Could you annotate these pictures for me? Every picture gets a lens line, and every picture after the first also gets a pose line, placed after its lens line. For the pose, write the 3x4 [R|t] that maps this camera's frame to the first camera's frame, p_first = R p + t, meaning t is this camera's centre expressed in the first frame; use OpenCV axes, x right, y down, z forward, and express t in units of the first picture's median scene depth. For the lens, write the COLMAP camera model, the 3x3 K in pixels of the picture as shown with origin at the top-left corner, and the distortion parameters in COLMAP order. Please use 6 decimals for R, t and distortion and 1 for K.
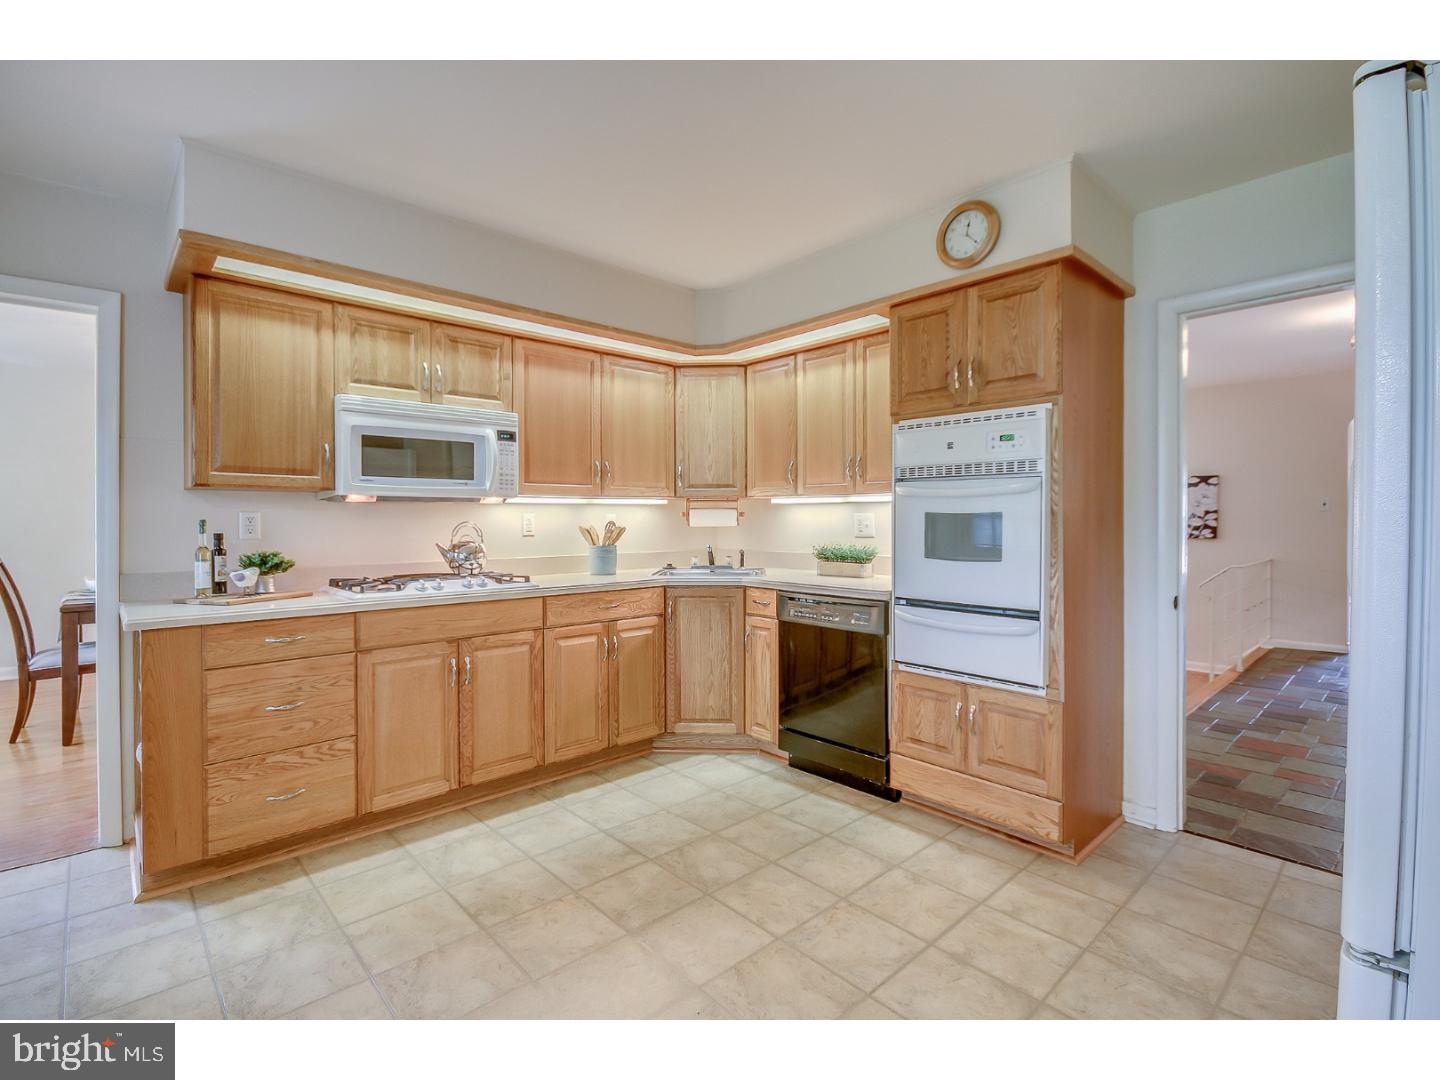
lens RADIAL K [[680.8, 0, 720.0], [0, 680.8, 520.4], [0, 0, 1]] dist [-0.000657, -0.000495]
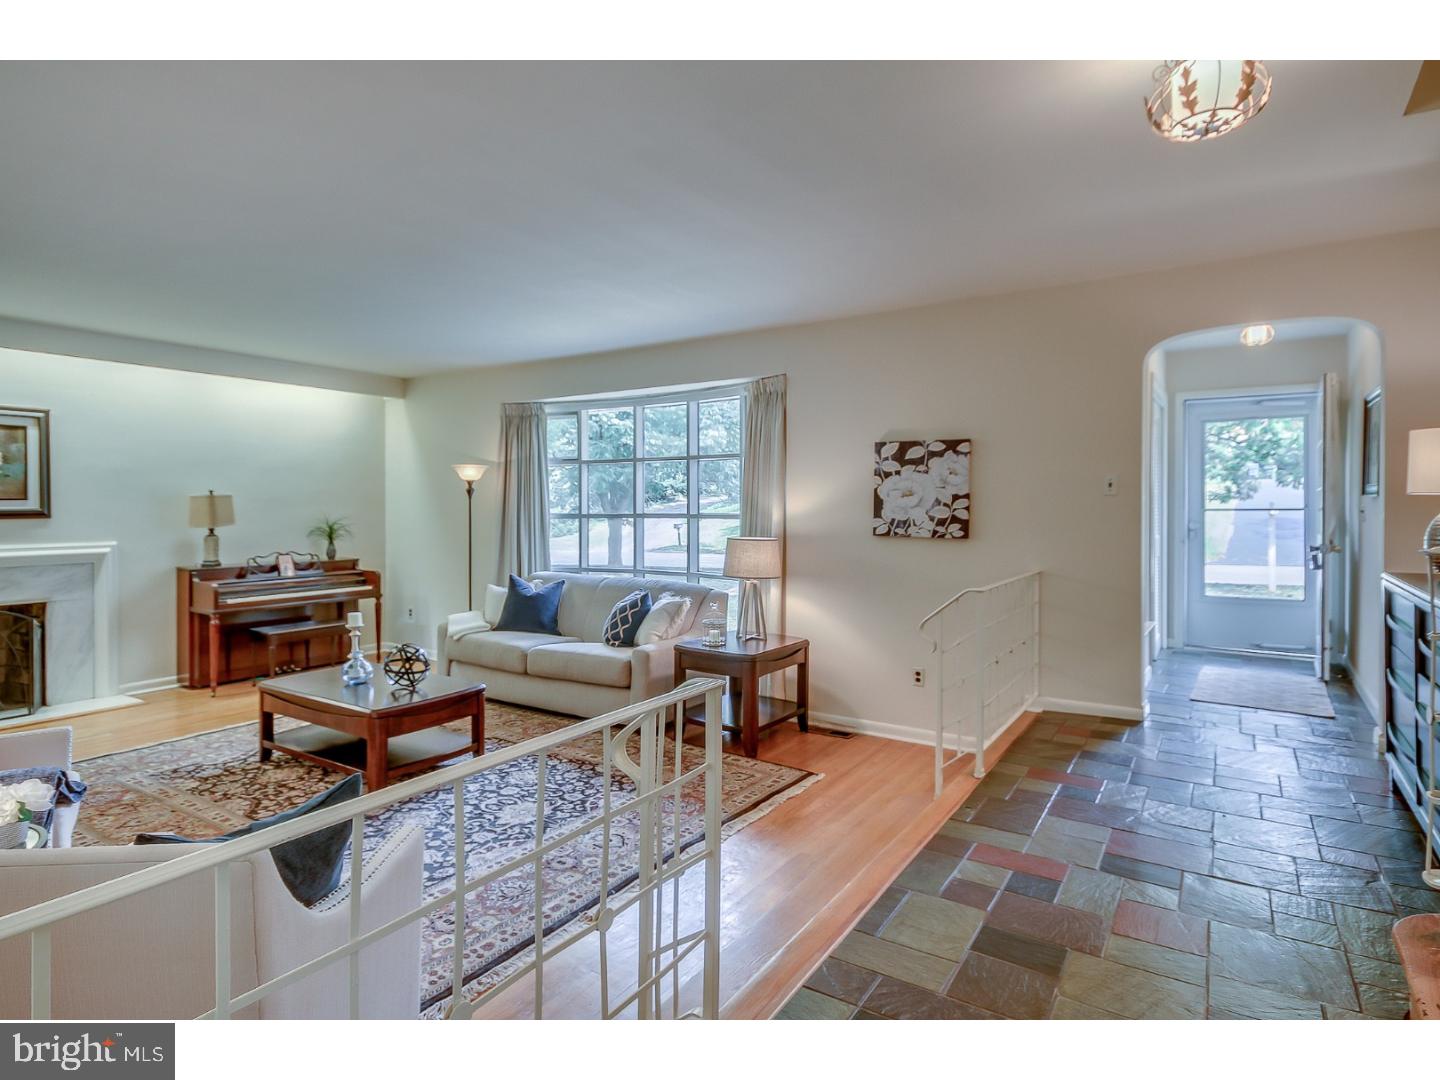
lens RADIAL K [[780.2, 0, 719.9], [0, 780.2, 505.5], [0, 0, 1]] dist [0.004652, 0.001638]
pose [[0.969521, 0.008520, 0.244860, 0.738029], [-0.006442, 0.999936, -0.009288, 0.009228], [-0.244924, 0.007427, 0.969514, 0.792682]]
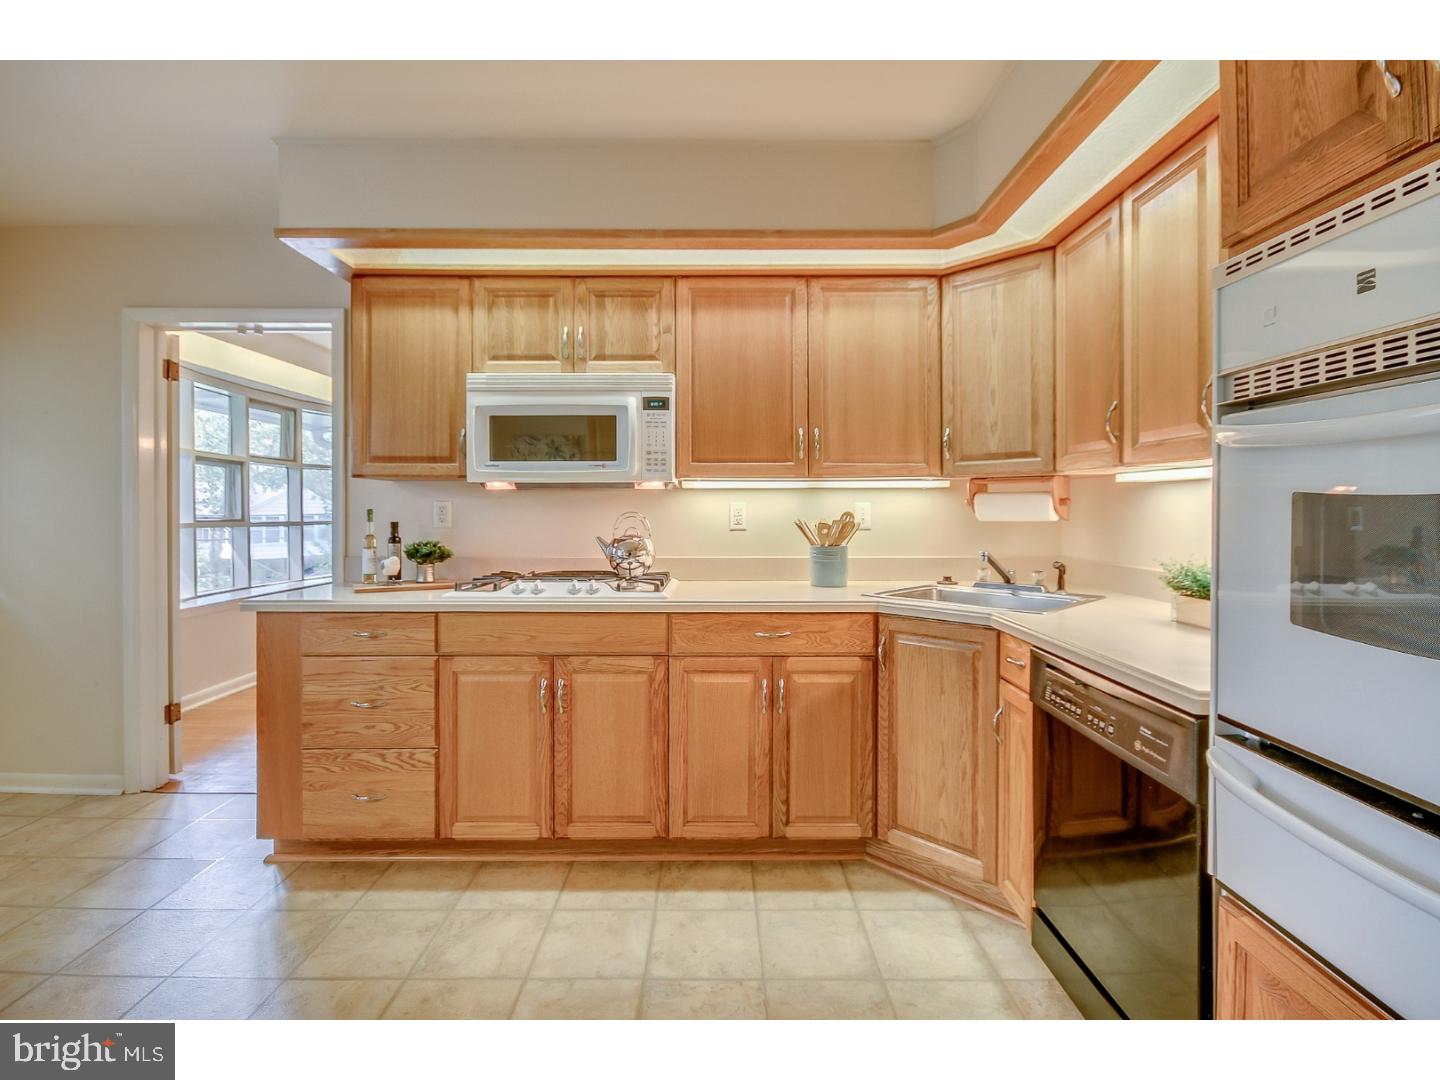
lens RADIAL K [[679.5, 0, 718.5], [0, 679.5, 510.8], [0, 0, 1]] dist [-0.004140, -0.000442]
pose [[0.736565, 0.004792, -0.676350, 0.295961], [-0.003633, 0.999989, 0.003129, -0.002488], [0.676357, 0.000152, 0.736574, 0.506494]]
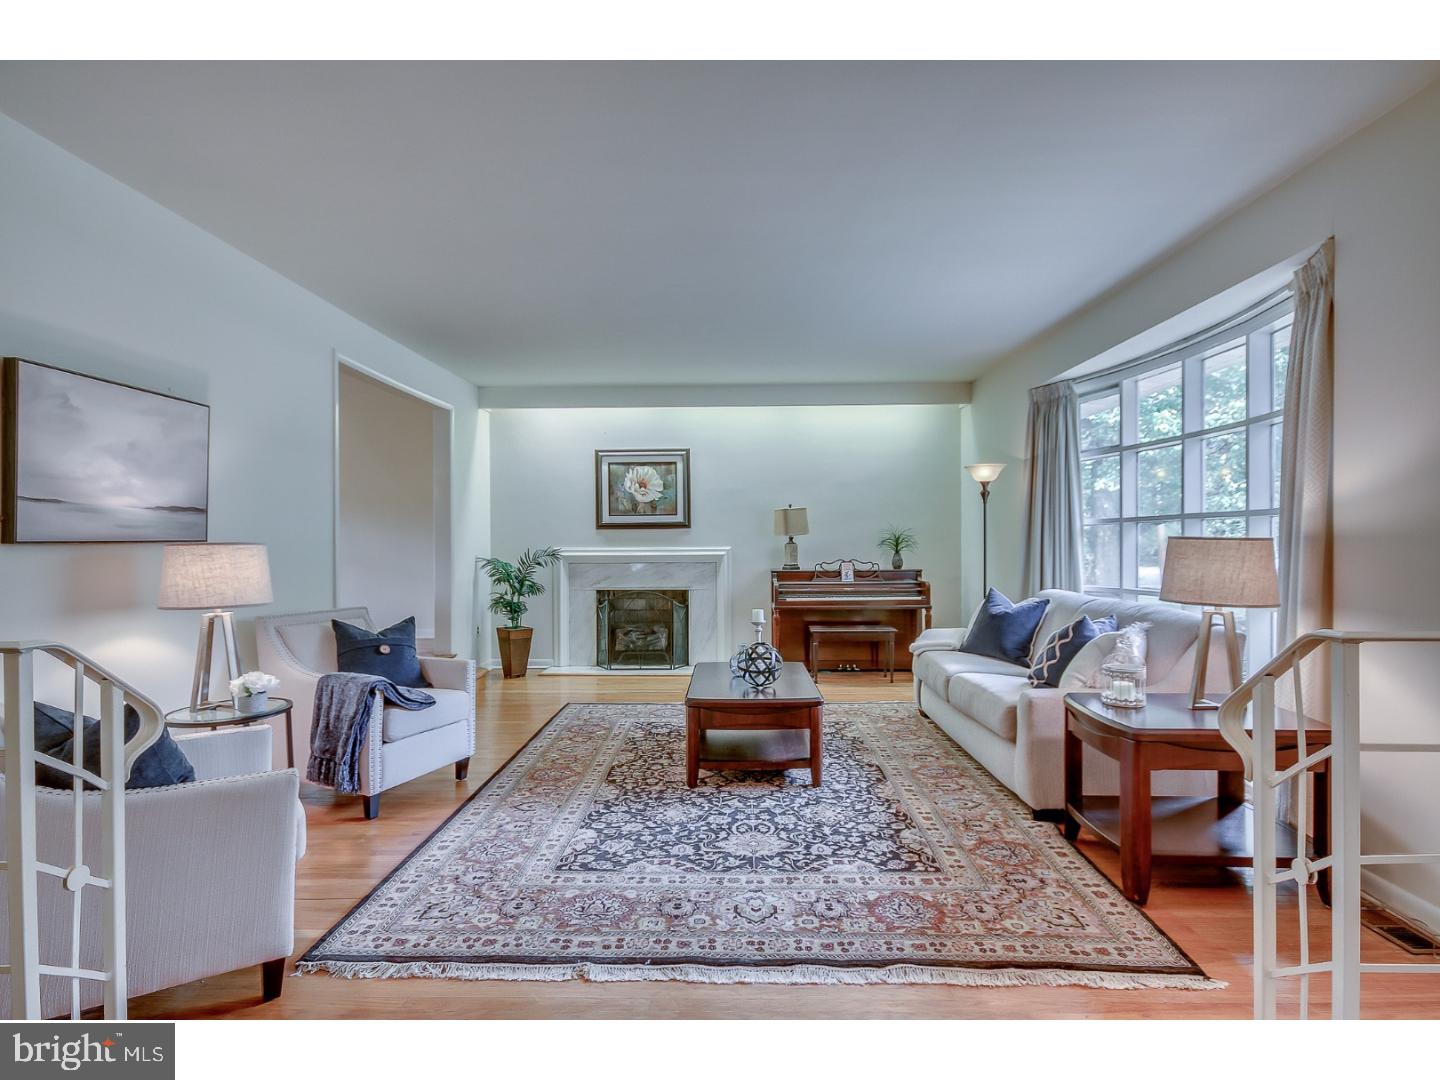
lens RADIAL K [[758.0, 0, 720.0], [0, 758.0, 540.0], [0, 0, 1]] dist [0.005315, 0.001654]
pose [[0.727918, 0.003963, -0.685653, 1.468967], [-0.004906, 0.999988, 0.000572, 0.074808], [0.685647, 0.002947, 0.727929, 1.321369]]
